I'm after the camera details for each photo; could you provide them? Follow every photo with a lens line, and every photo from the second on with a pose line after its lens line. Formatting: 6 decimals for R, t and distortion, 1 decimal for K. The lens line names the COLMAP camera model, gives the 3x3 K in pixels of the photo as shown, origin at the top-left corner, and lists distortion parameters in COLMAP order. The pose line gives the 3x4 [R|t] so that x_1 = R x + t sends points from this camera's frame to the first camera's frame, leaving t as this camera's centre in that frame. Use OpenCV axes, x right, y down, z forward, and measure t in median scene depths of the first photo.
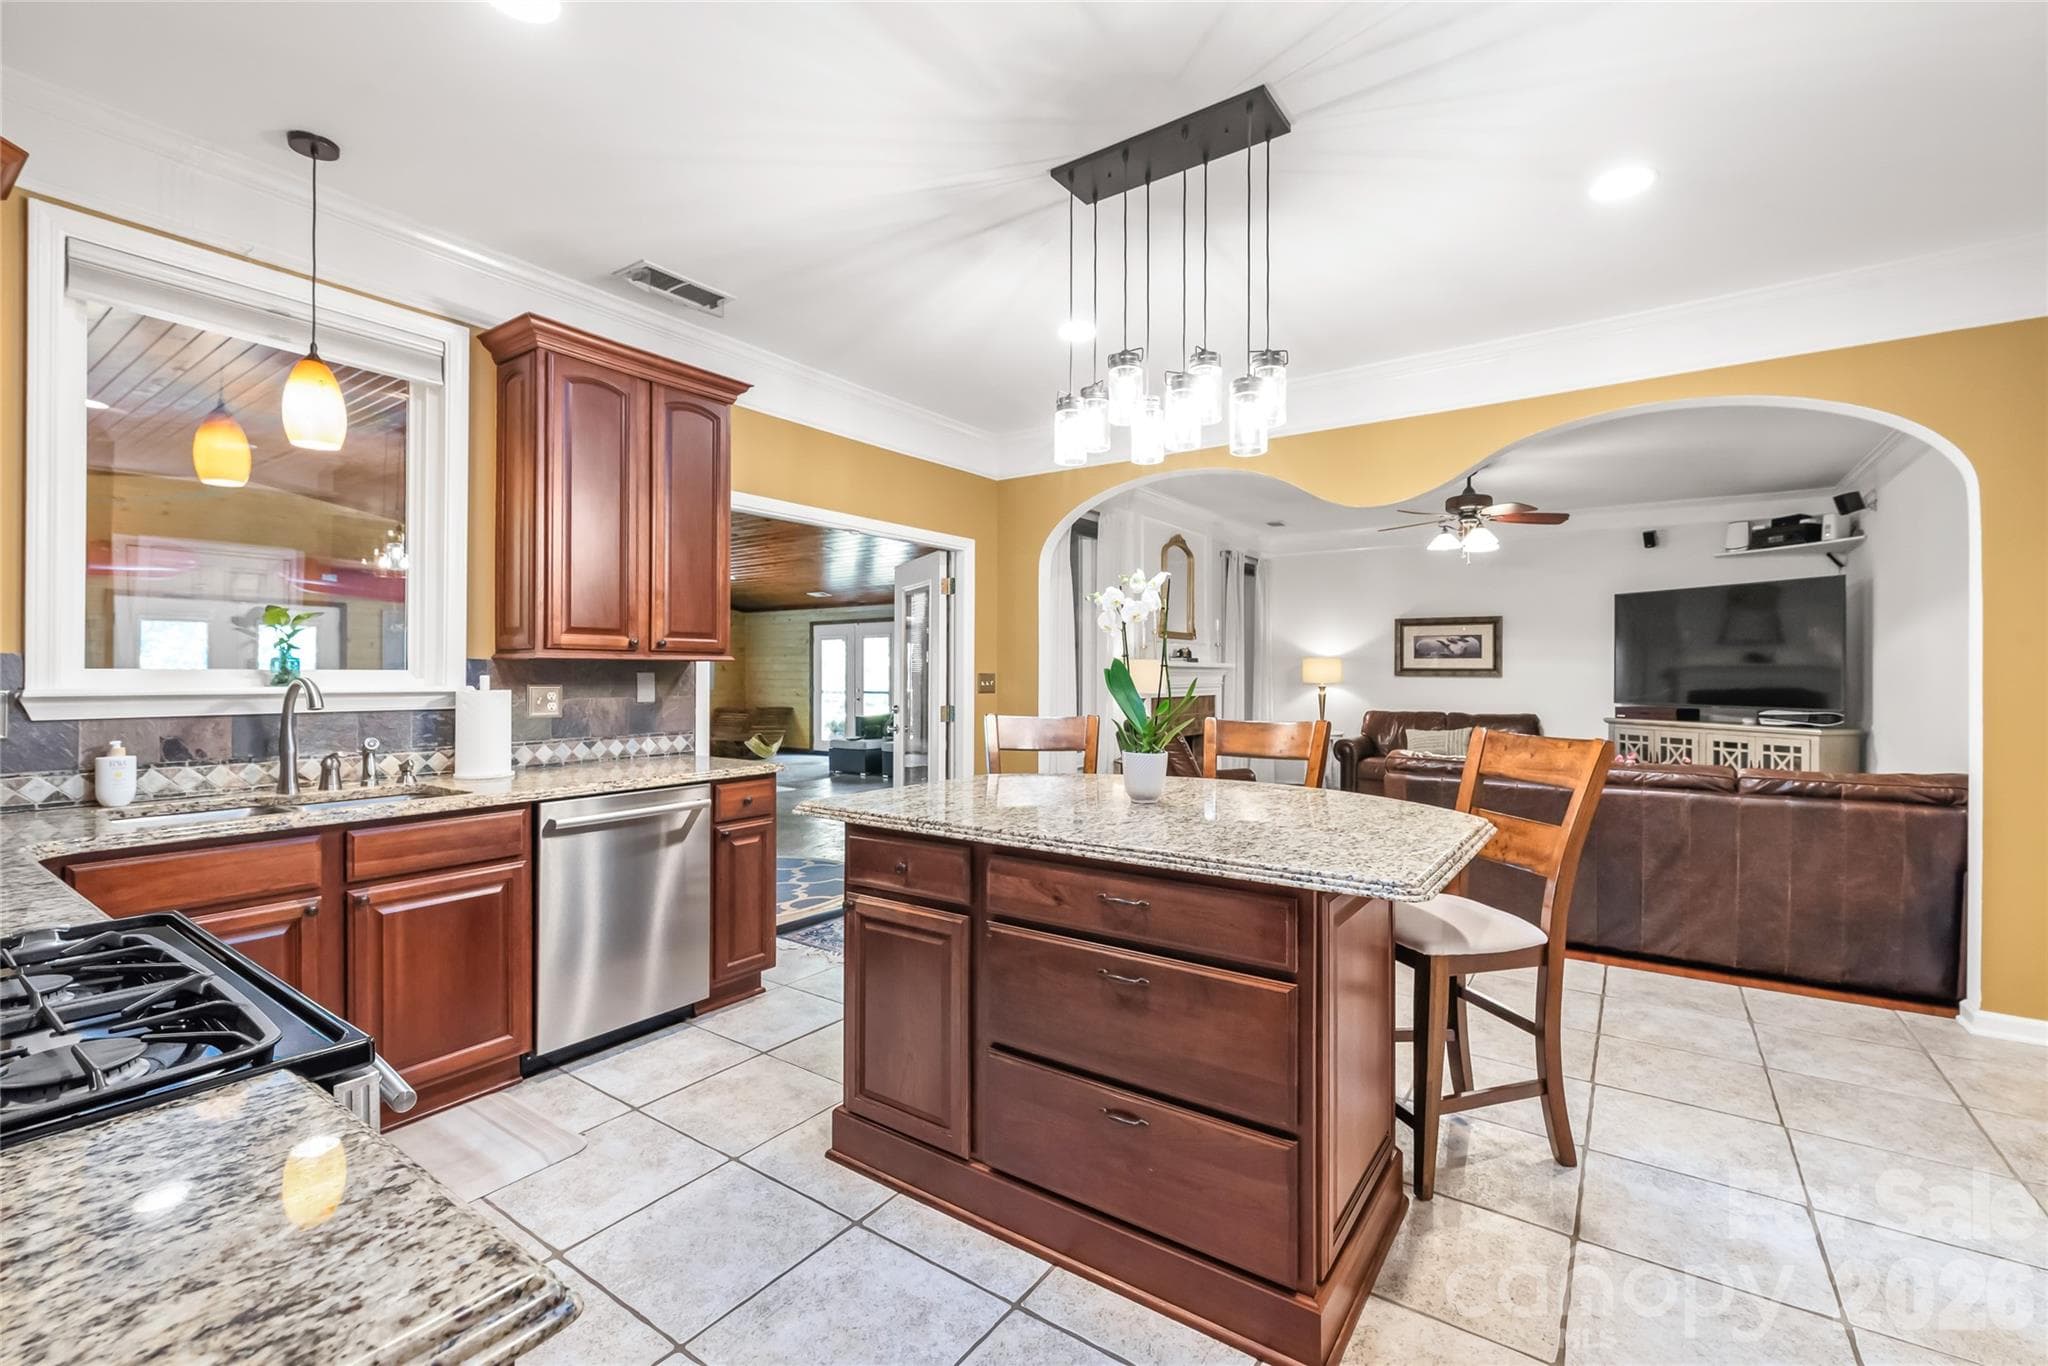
lens RADIAL K [[881.4, 0, 1016.1], [0, 881.4, 677.1], [0, 0, 1]] dist [-0.000797, -0.000171]
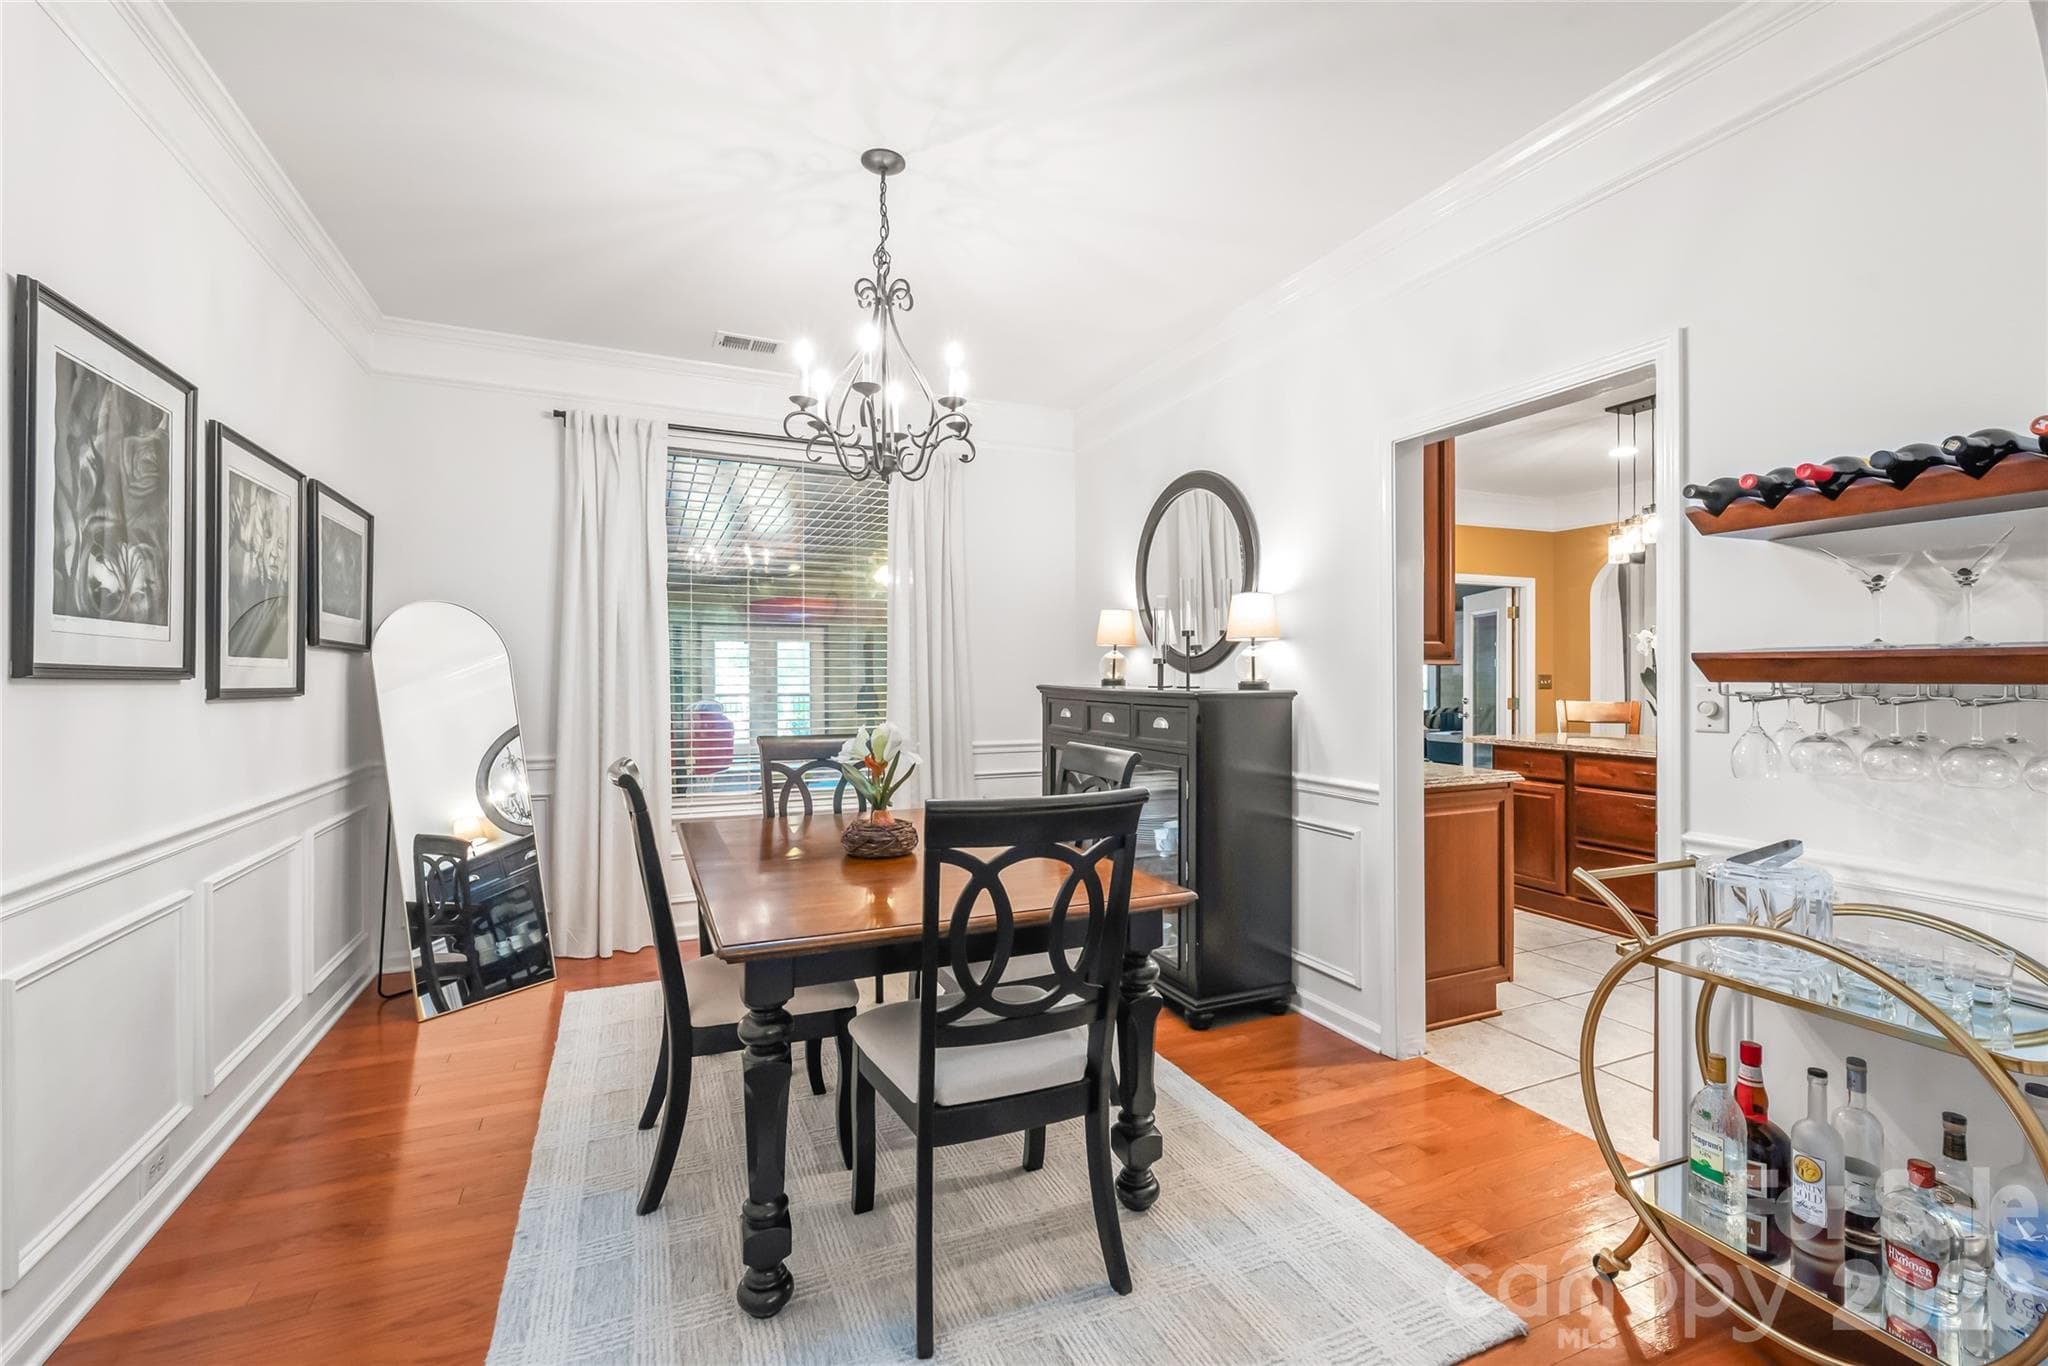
lens RADIAL K [[881.4, 0, 1016.1], [0, 881.4, 677.1], [0, 0, 1]] dist [-0.000797, -0.000171]
pose [[0.858363, -0.005808, -0.513010, -0.050107], [0.004948, 0.999983, -0.003043, -0.000375], [0.513019, 0.000073, 0.858377, -0.813305]]
